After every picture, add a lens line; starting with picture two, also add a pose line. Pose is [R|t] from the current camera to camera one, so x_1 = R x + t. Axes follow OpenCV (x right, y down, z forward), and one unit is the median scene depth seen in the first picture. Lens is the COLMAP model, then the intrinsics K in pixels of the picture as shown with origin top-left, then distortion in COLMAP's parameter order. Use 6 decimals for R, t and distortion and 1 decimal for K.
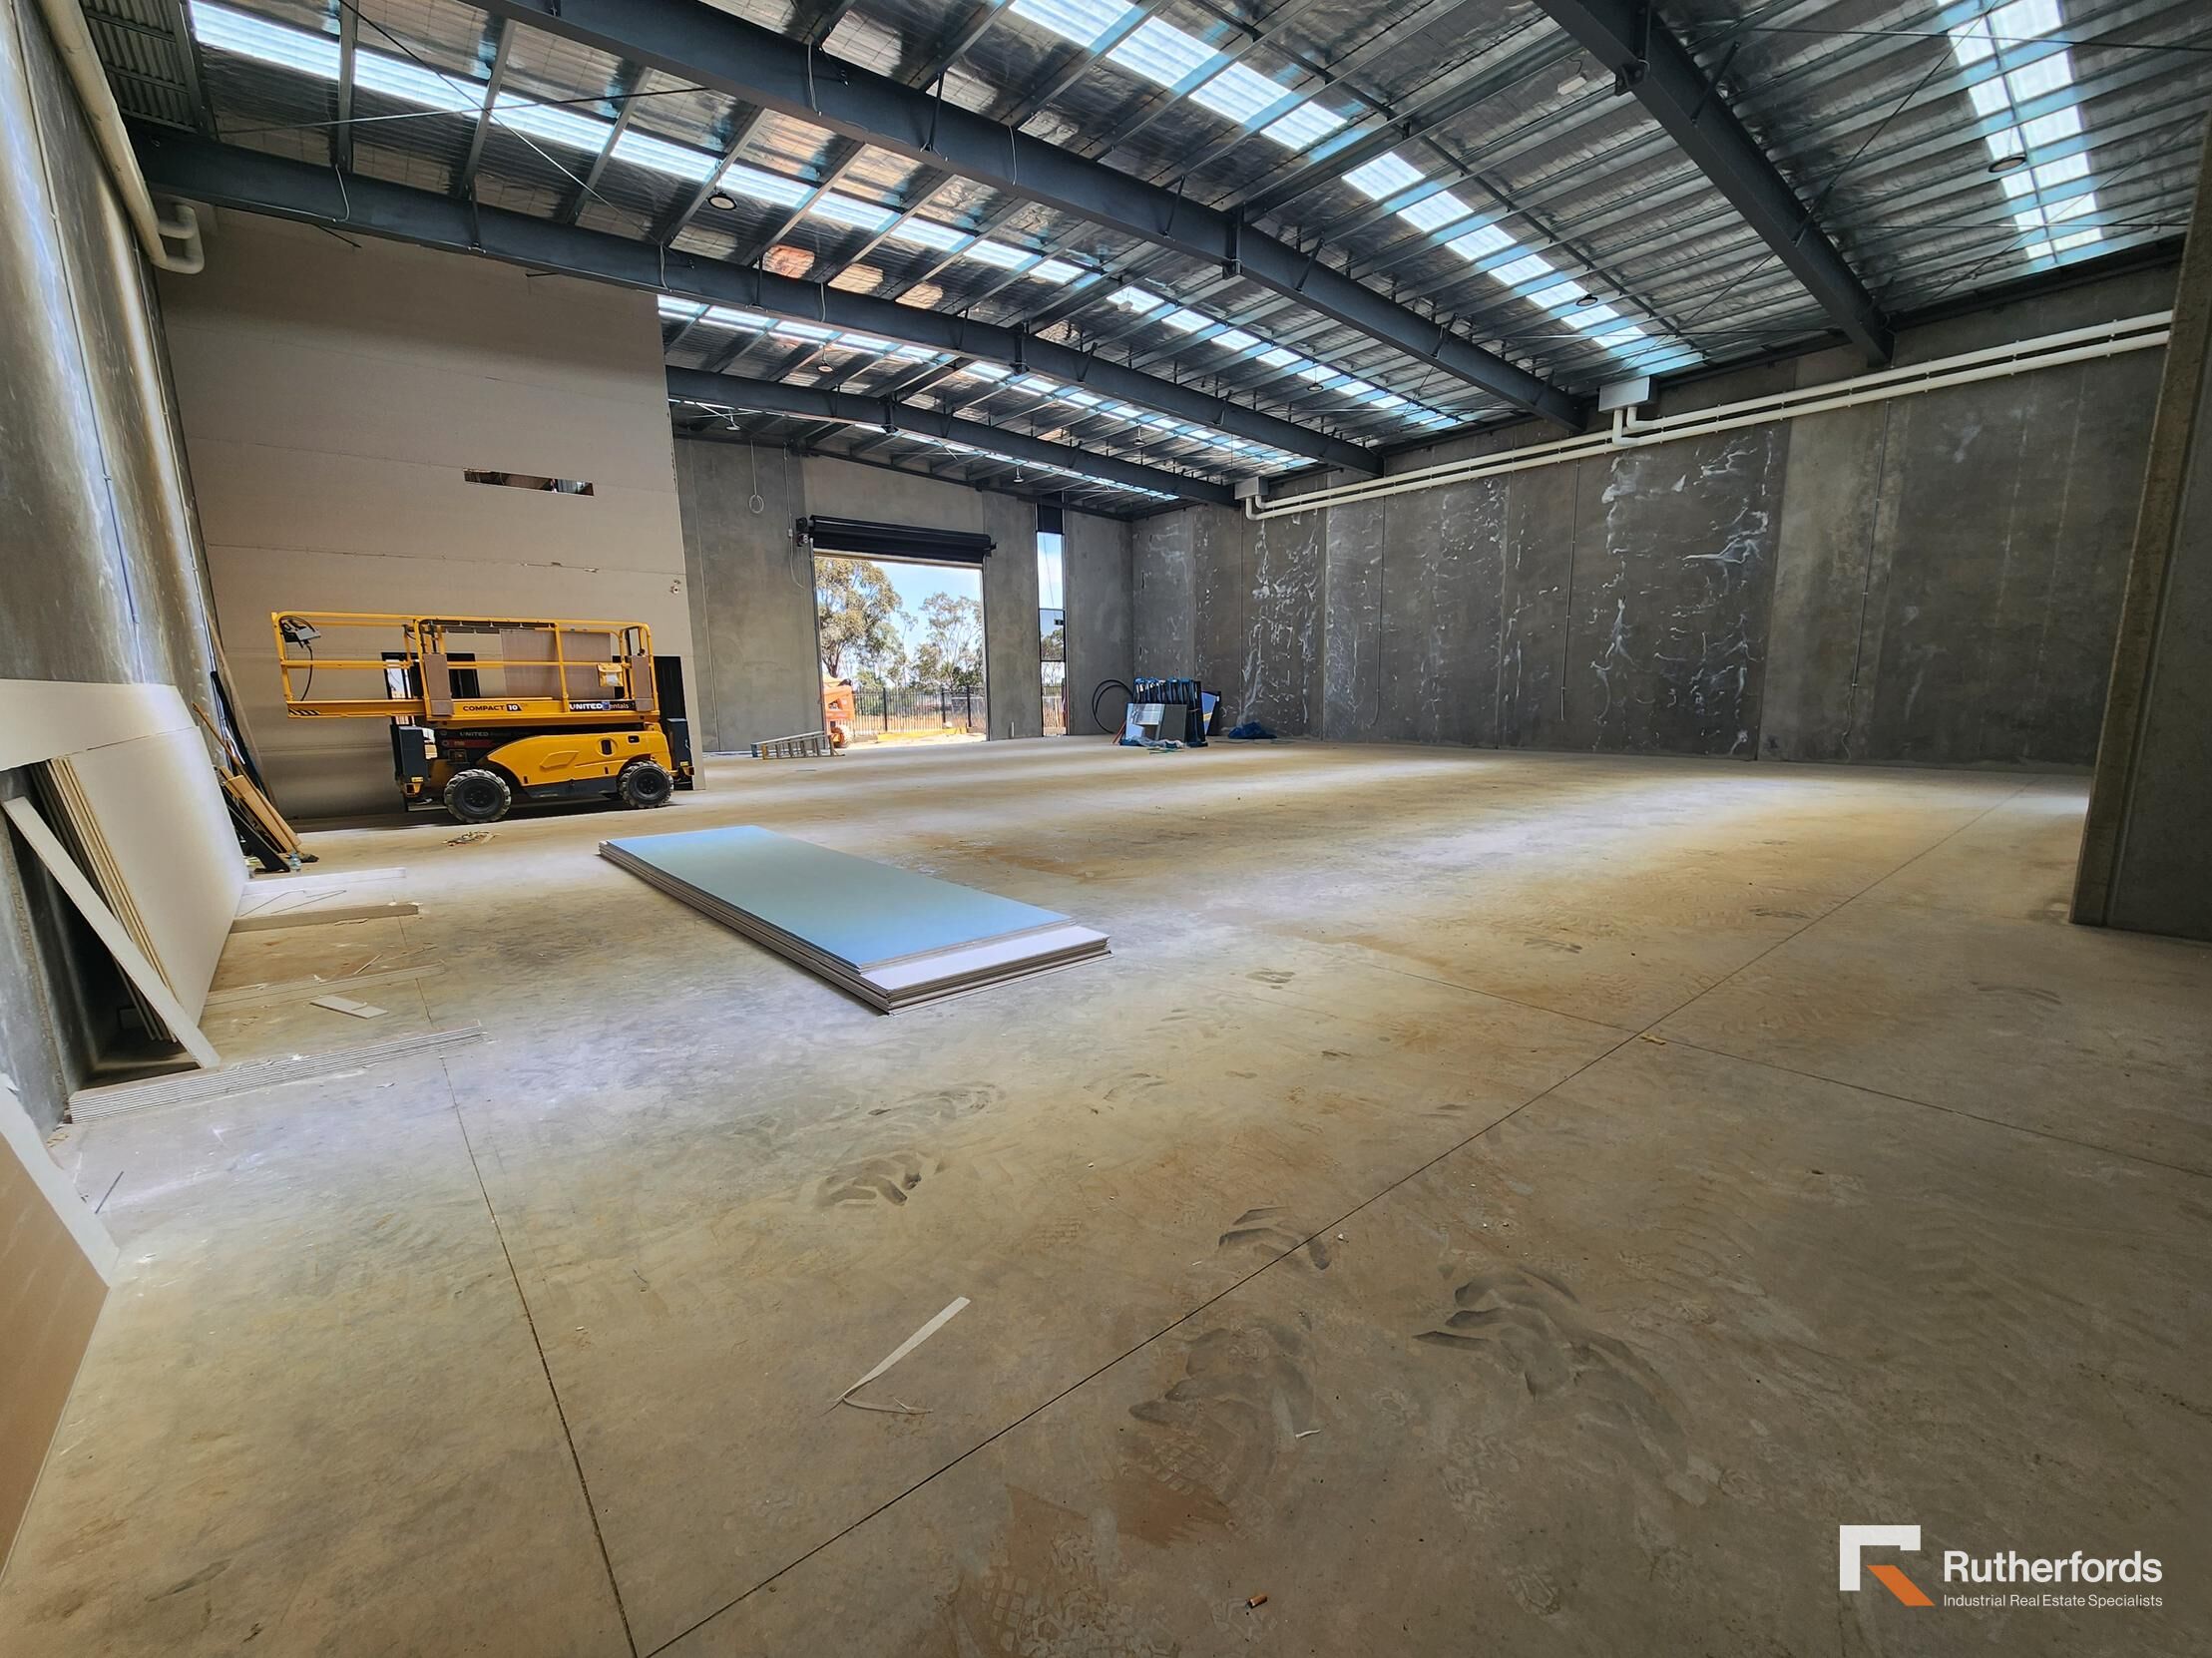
lens RADIAL K [[907.8, 0, 1120.8], [0, 907.8, 868.6], [0, 0, 1]] dist [-0.002546, -0.000473]
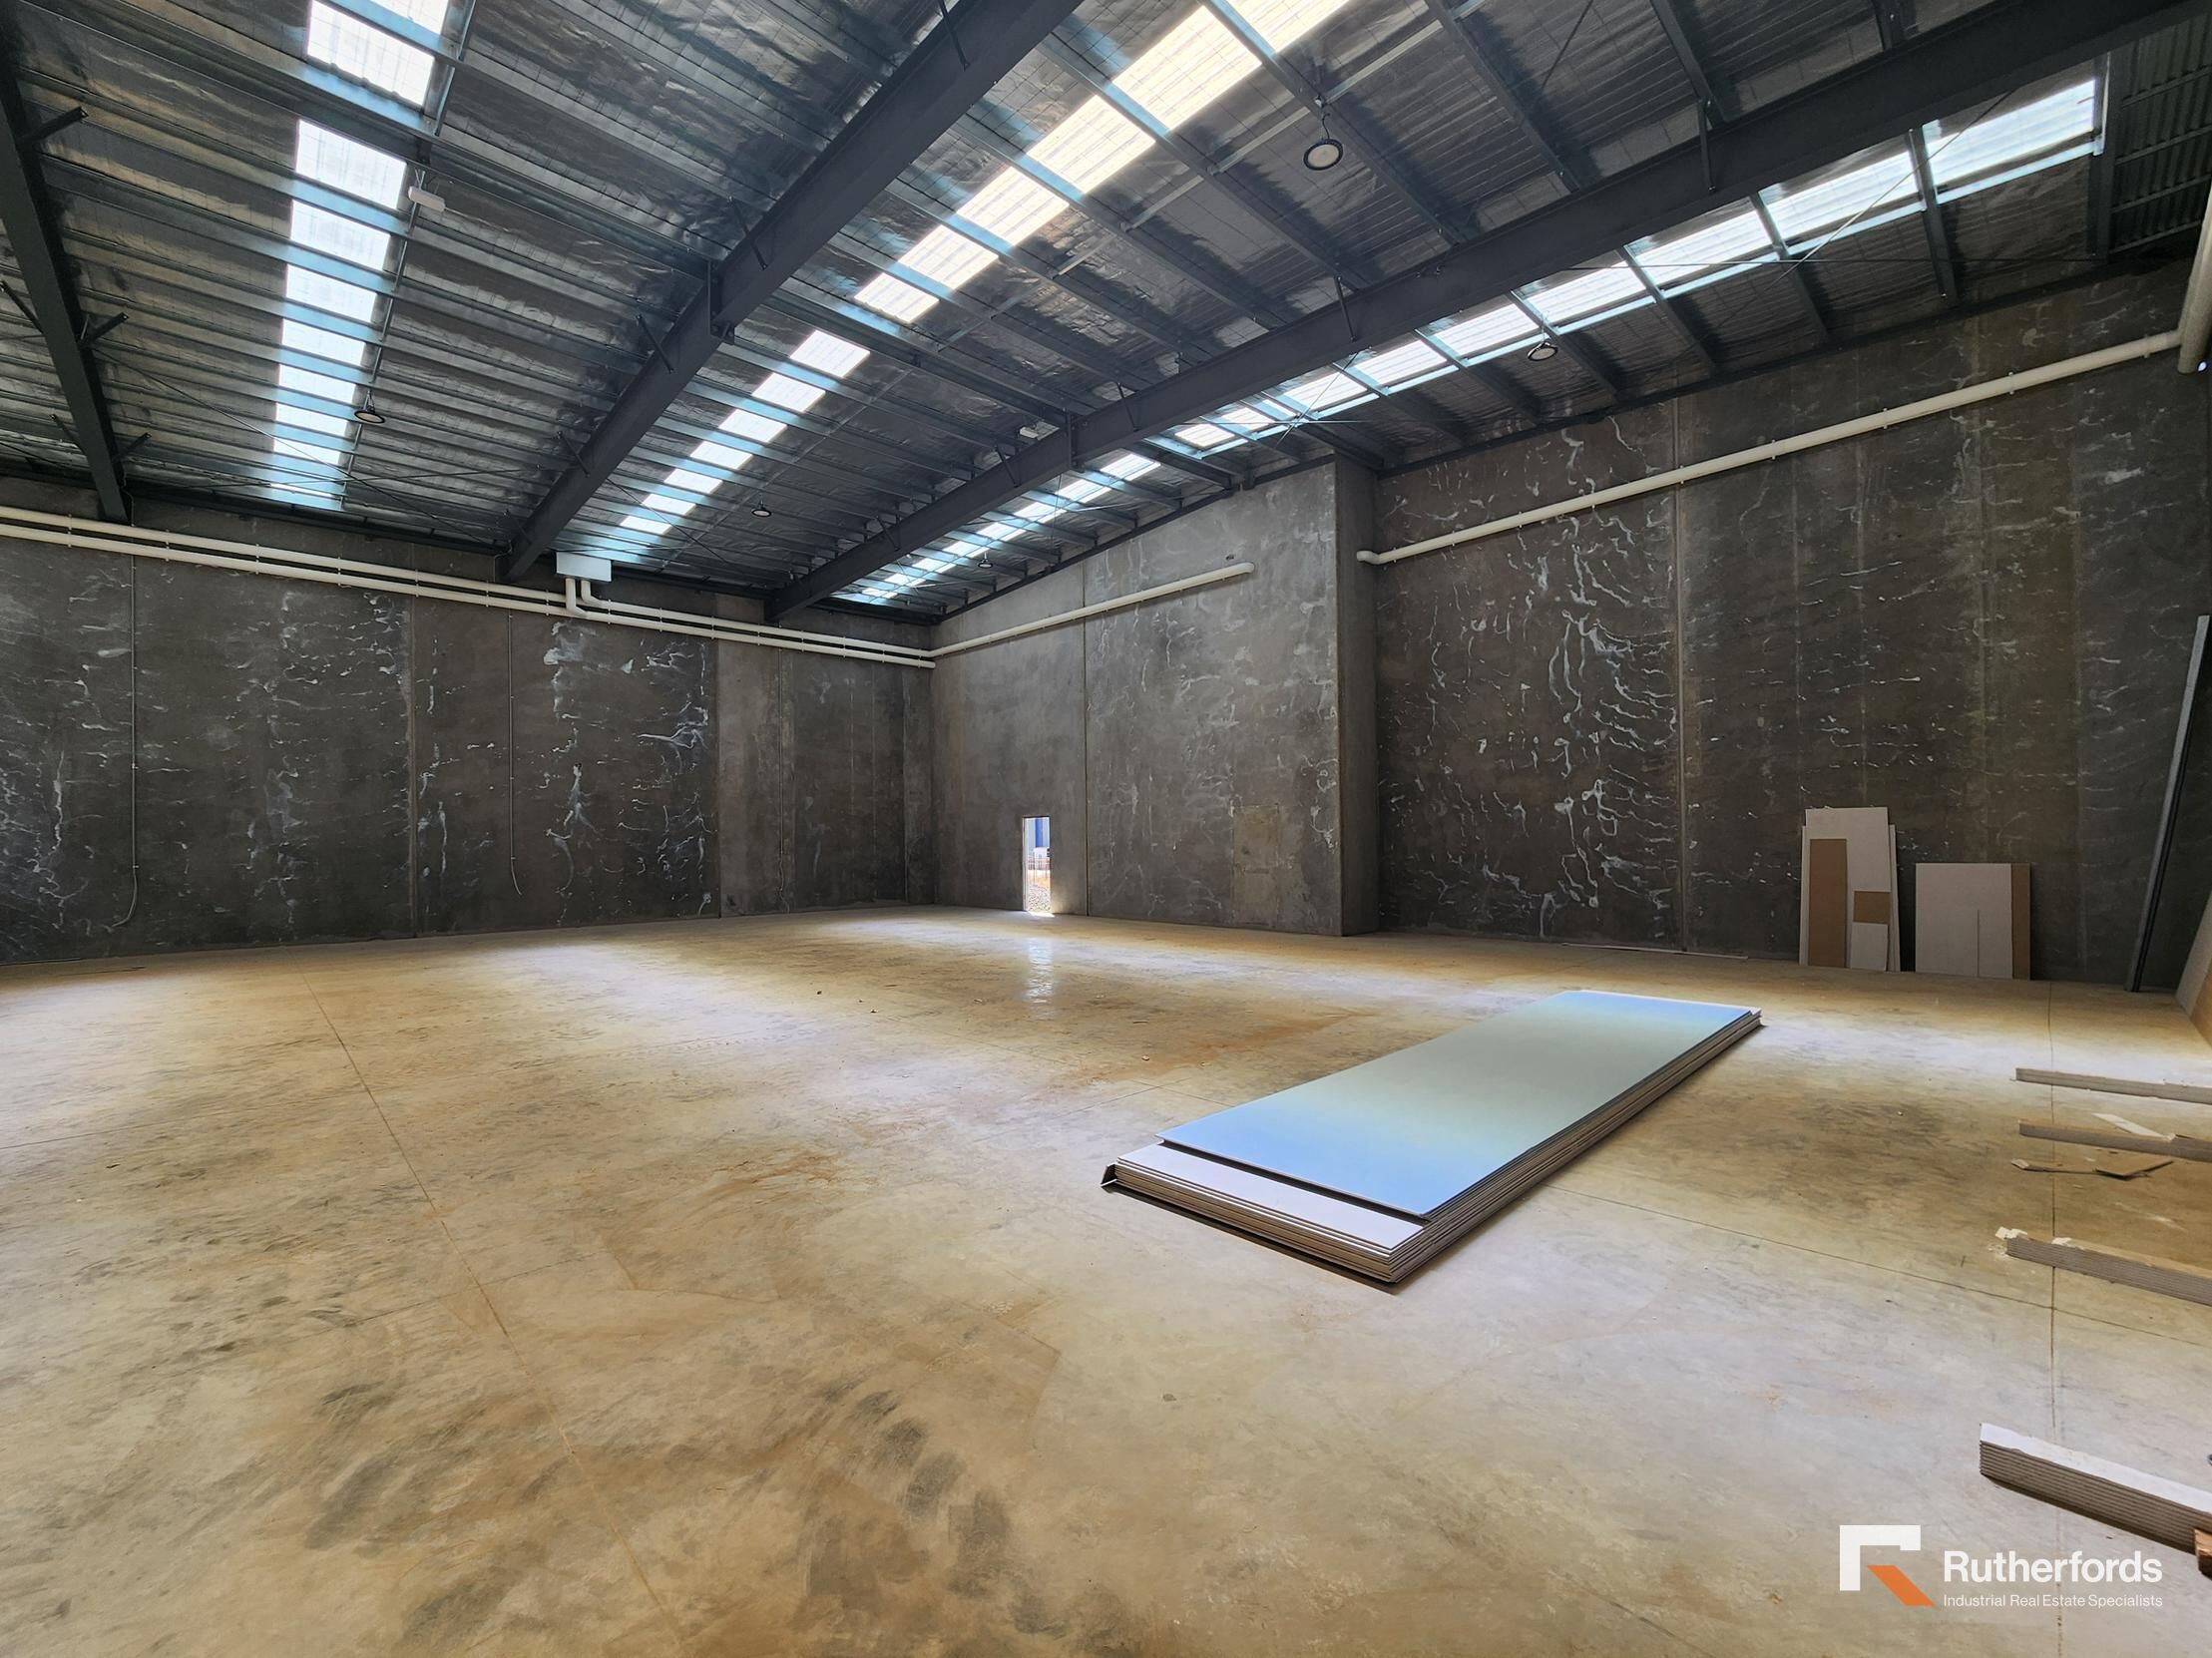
lens RADIAL K [[907.8, 0, 1116.0], [0, 907.8, 834.3], [0, 0, 1]] dist [-0.002546, -0.000473]
pose [[-0.076682, 0.021916, 0.996815, -0.463406], [0.208342, 0.978041, -0.005476, -0.107505], [-0.975045, 0.207259, -0.079564, 0.559339]]
